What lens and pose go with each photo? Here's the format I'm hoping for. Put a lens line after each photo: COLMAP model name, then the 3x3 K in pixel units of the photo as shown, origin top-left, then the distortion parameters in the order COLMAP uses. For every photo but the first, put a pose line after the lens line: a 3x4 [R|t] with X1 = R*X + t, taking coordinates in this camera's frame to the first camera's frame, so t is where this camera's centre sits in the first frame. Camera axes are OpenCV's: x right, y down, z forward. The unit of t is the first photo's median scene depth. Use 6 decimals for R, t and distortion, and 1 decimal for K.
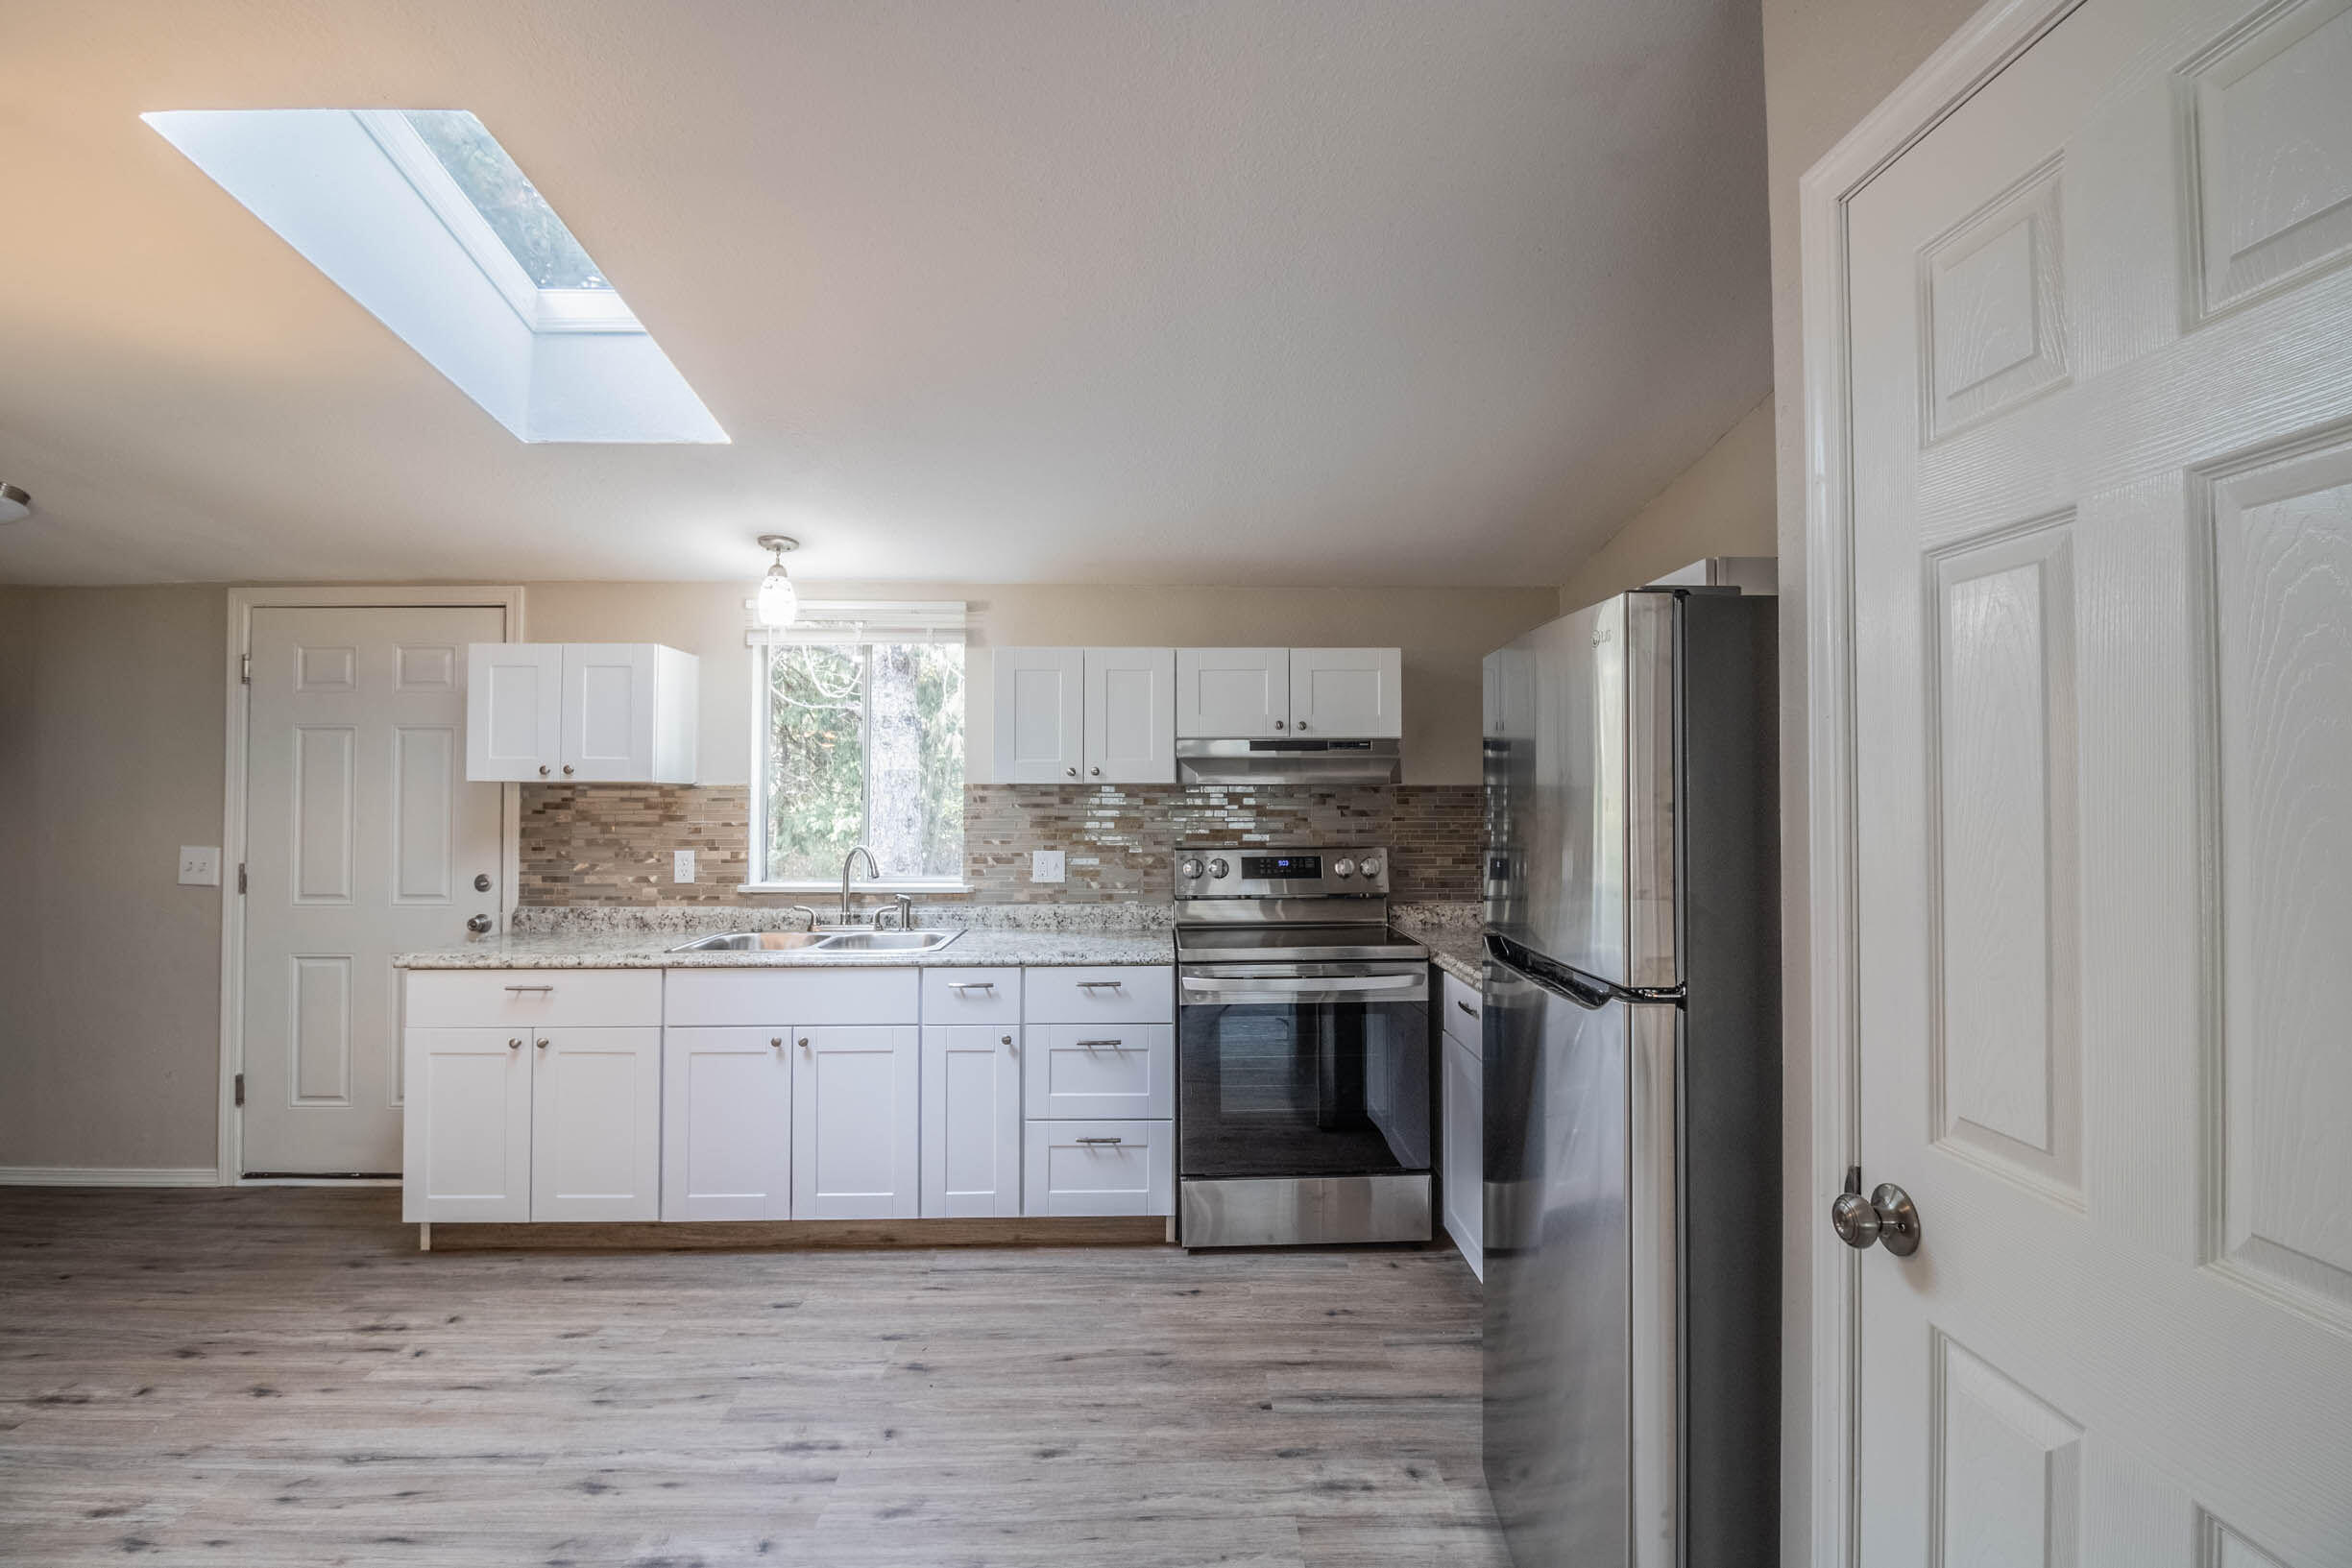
lens RADIAL K [[1109.3, 0, 1176.9], [0, 1109.3, 769.3], [0, 0, 1]] dist [-0.000346, -0.000302]
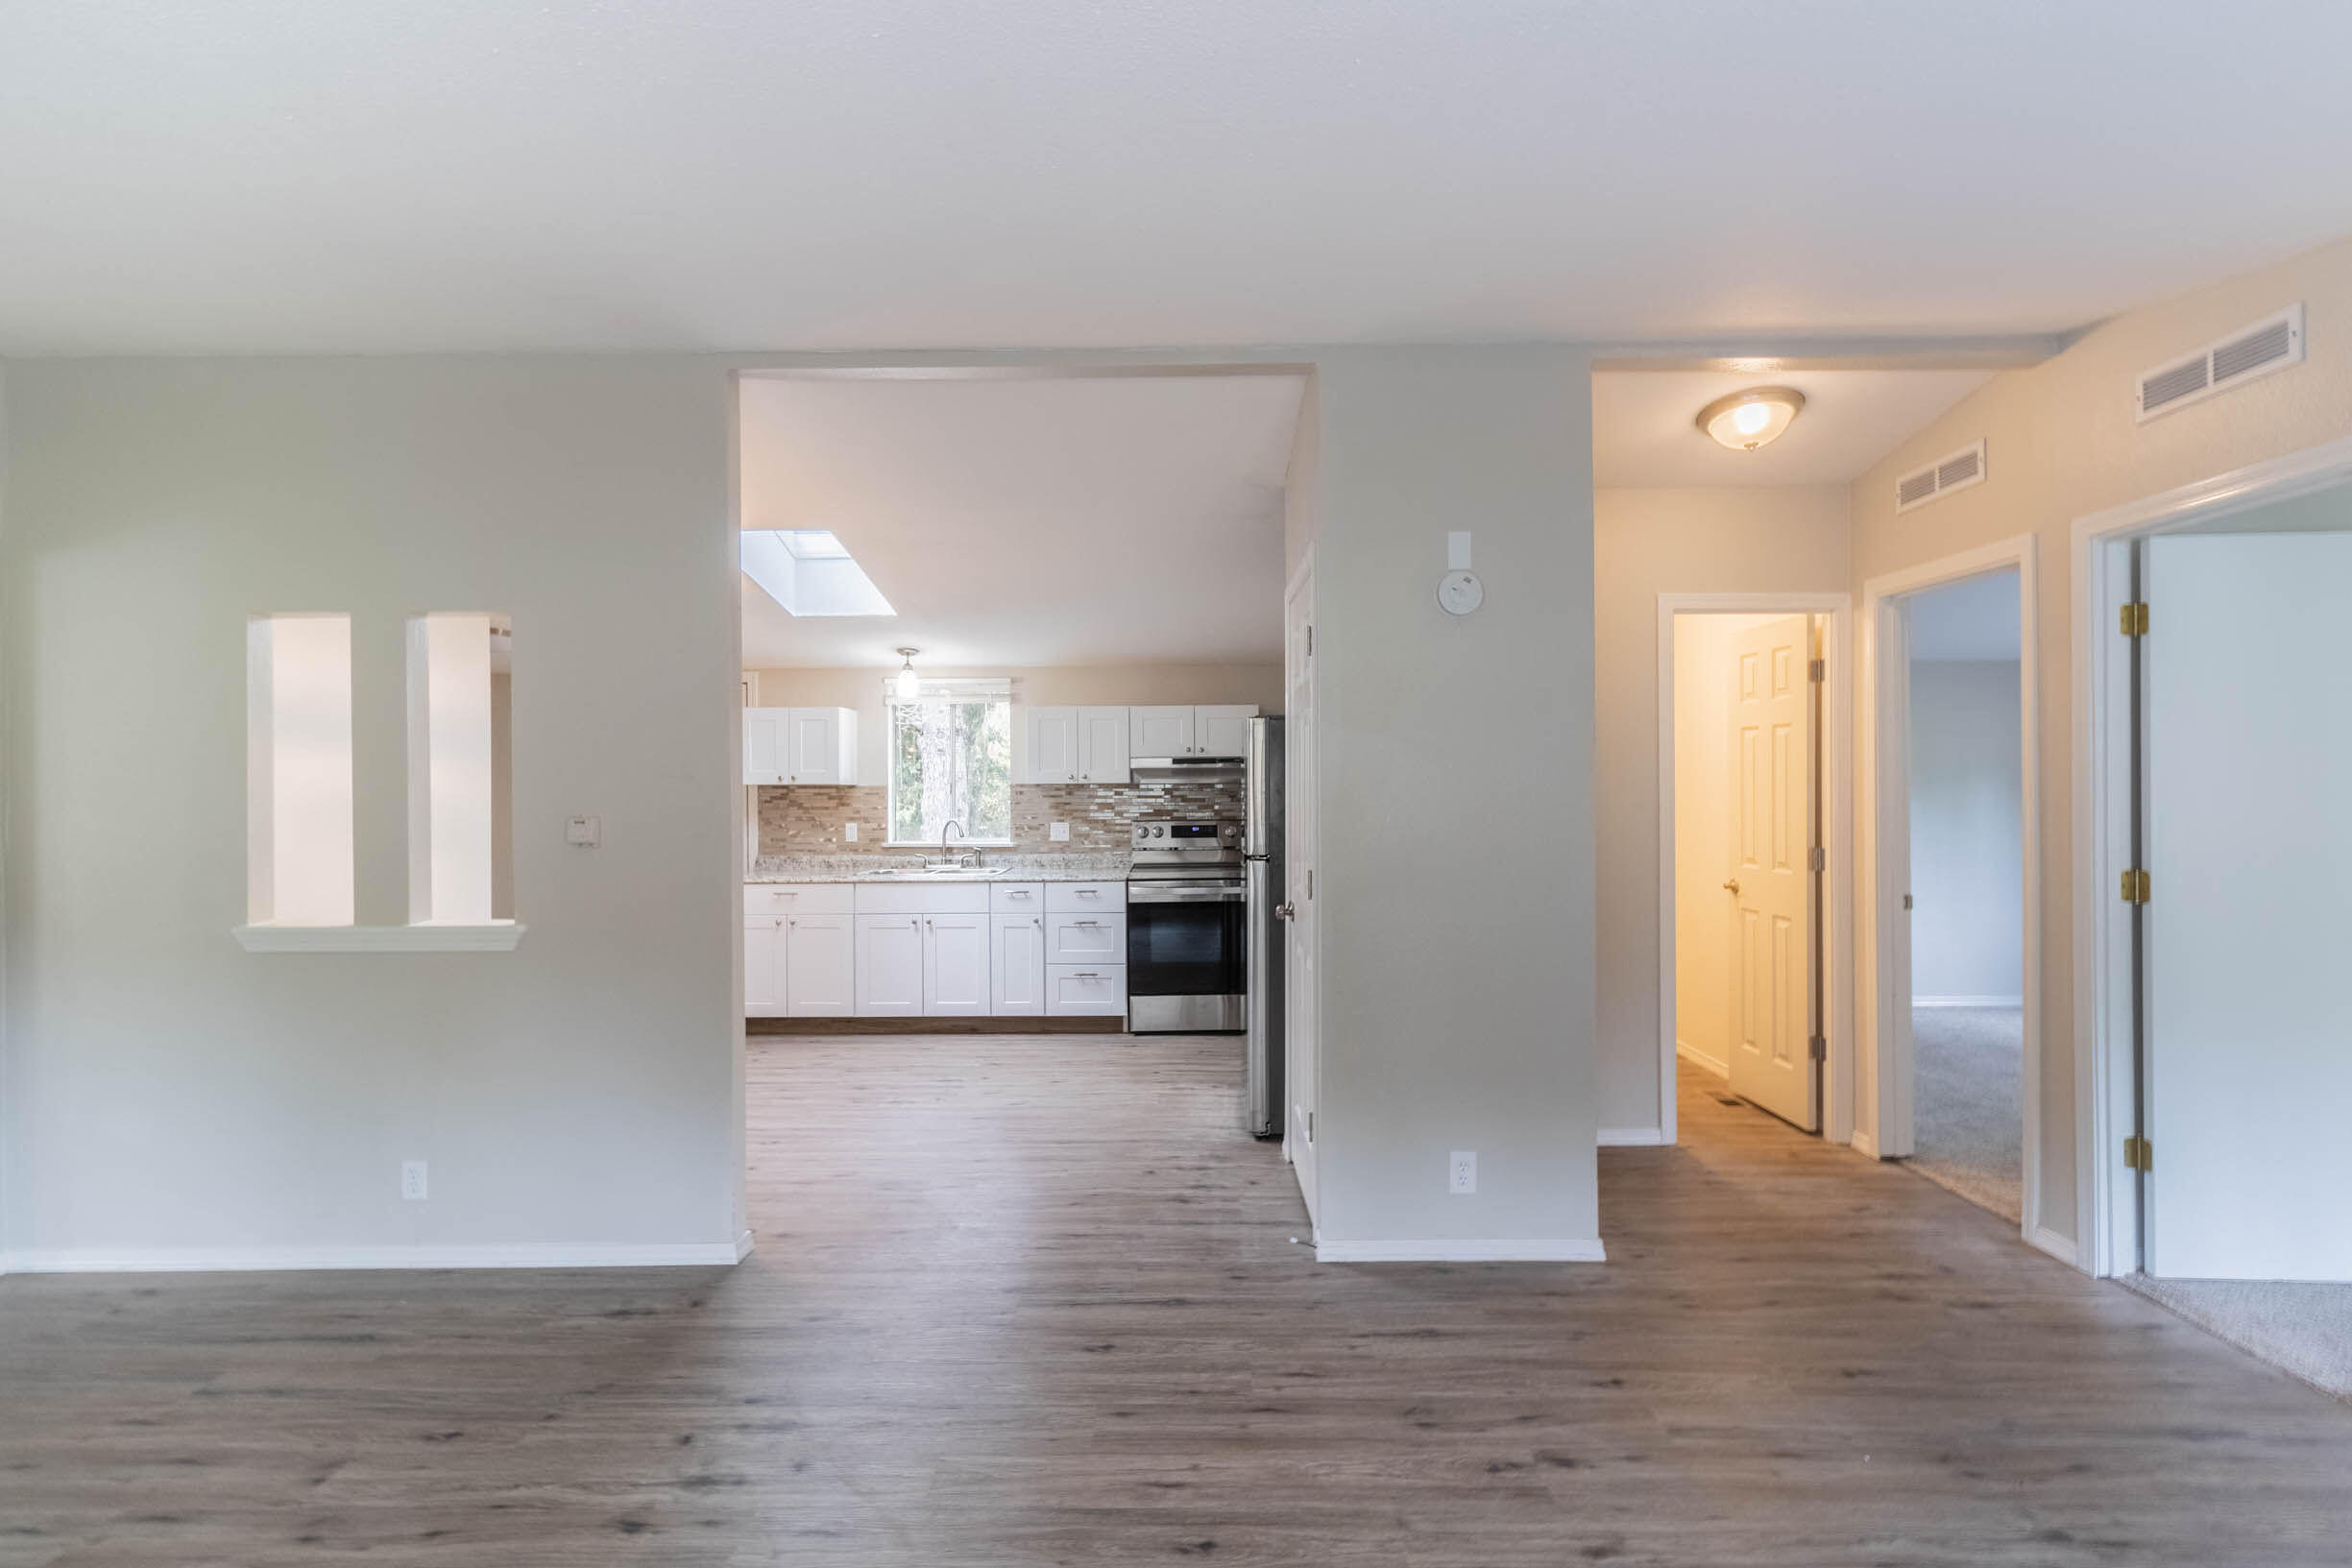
lens RADIAL K [[1153.9, 0, 1176.0], [0, 1153.9, 784.0], [0, 0, 1]] dist [0.001502, 0.000407]
pose [[0.999494, -0.006018, -0.031228, 0.127462], [0.006571, 0.999823, 0.017627, -0.017596], [0.031116, -0.017823, 0.999357, -0.823693]]
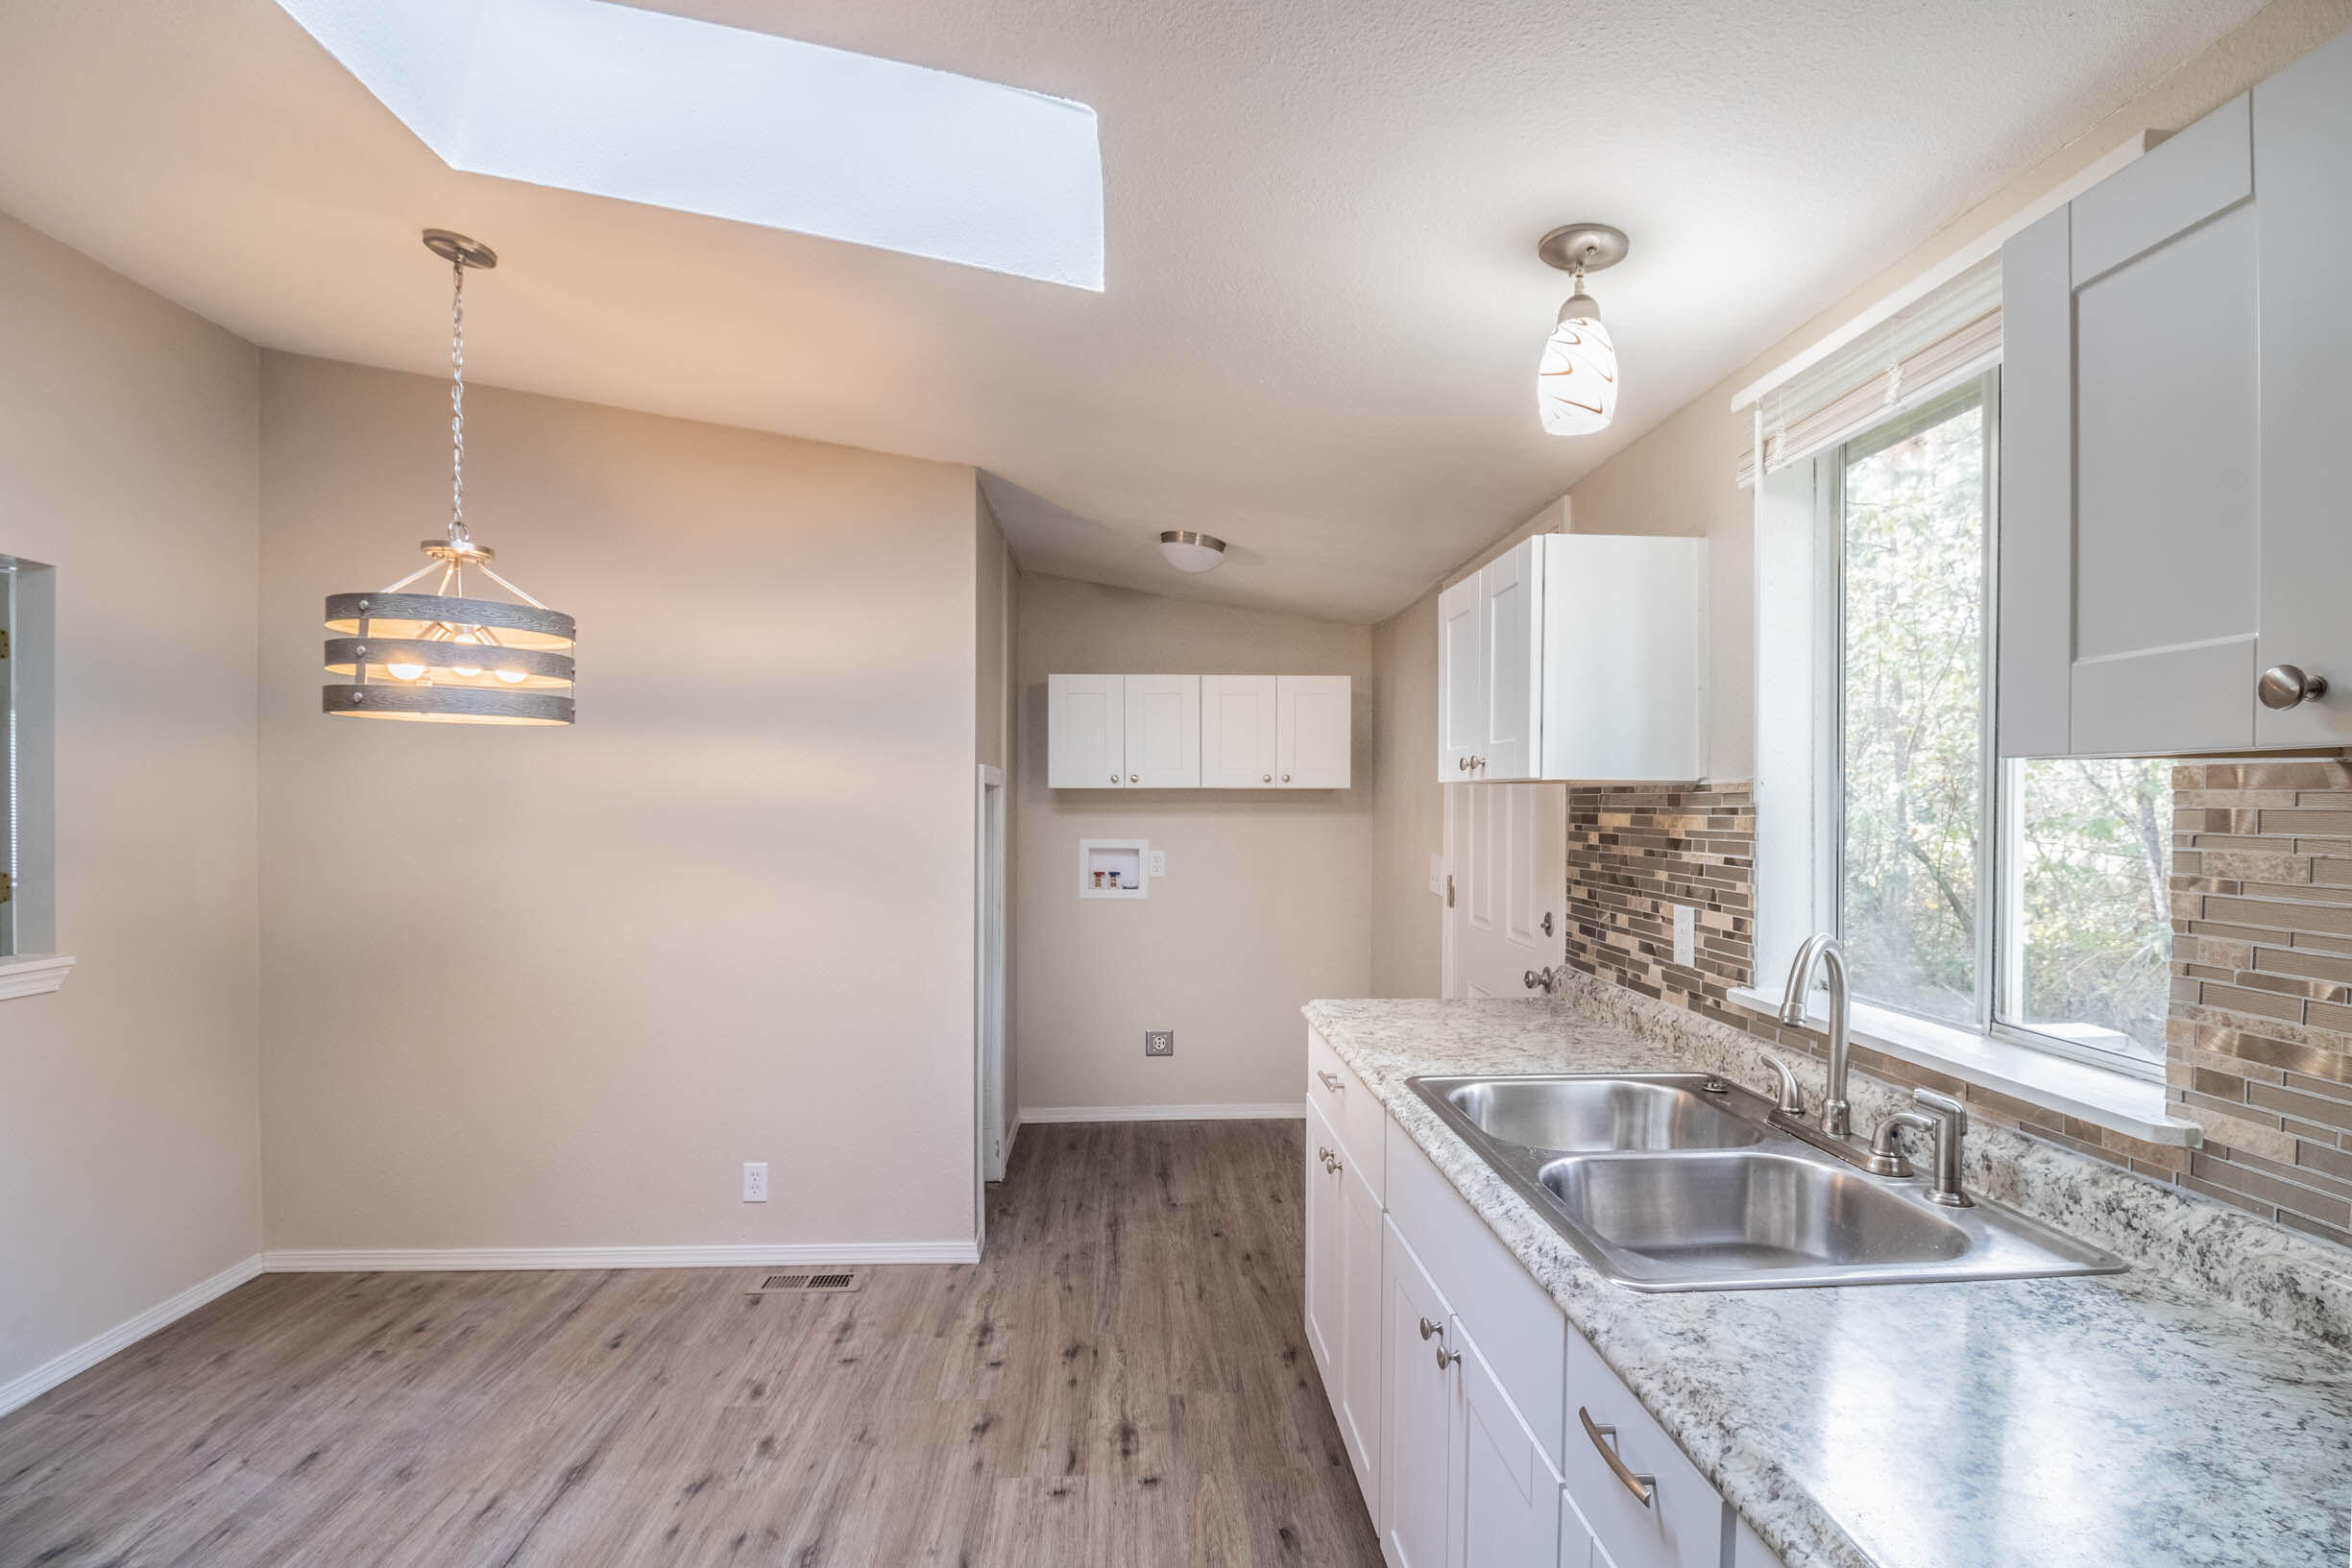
lens RADIAL K [[1107.2, 0, 1179.2], [0, 1107.2, 810.1], [0, 0, 1]] dist [0.000059, 0.000031]
pose [[0.034636, 0.004906, -0.999388, 0.089710], [0.024149, 0.999692, 0.005745, 0.018051], [0.999108, -0.024333, 0.034507, 0.763004]]
